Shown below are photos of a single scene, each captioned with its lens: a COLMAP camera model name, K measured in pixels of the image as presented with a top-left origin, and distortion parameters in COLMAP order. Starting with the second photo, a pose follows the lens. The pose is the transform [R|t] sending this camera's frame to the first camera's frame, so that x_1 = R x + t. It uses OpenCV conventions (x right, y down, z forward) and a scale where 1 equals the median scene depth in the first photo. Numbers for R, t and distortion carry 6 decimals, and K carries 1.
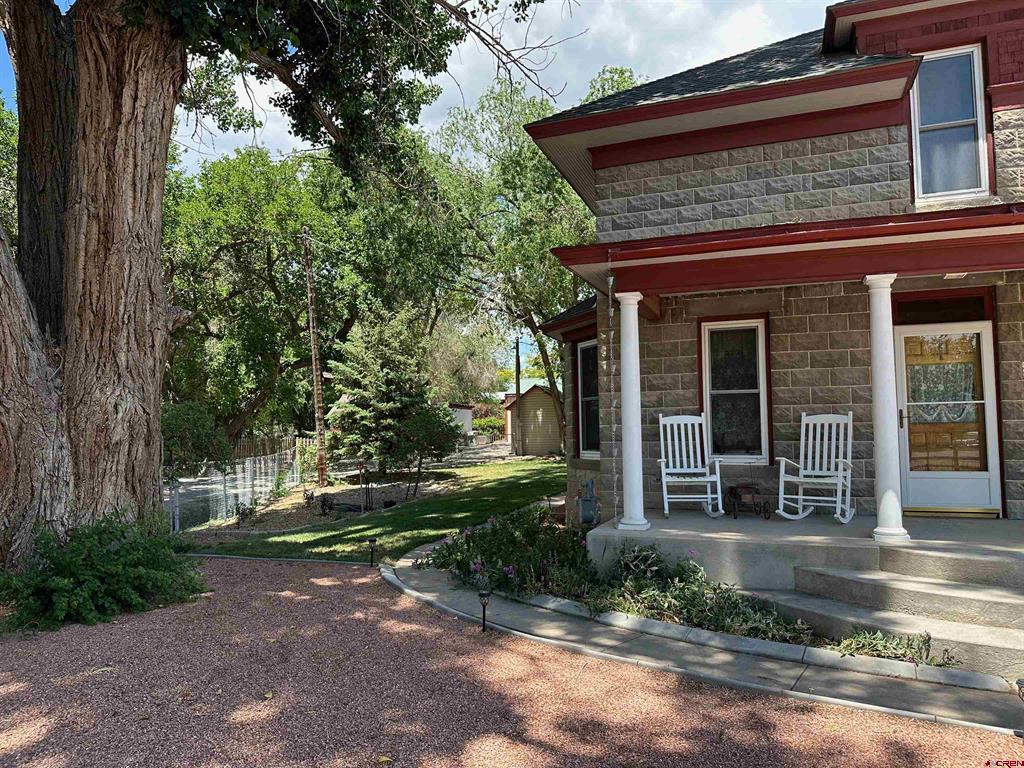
lens RADIAL K [[719.0, 0, 515.2], [0, 719.0, 381.7], [0, 0, 1]] dist [0.120758, -0.169521]
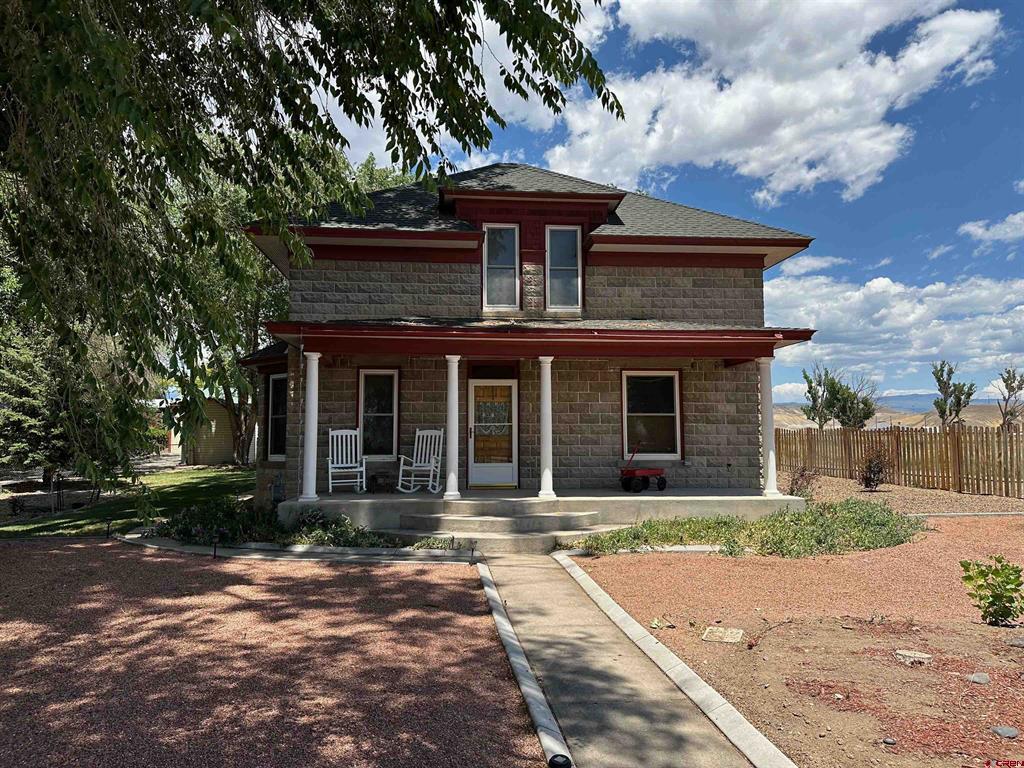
lens RADIAL K [[719.0, 0, 515.2], [0, 719.0, 381.7], [0, 0, 1]] dist [0.120758, -0.169521]
pose [[0.903326, 0.042010, 0.426893, -0.105411], [-0.035591, 0.999102, -0.023009, -0.033762], [-0.427476, 0.005591, 0.904009, -0.564163]]
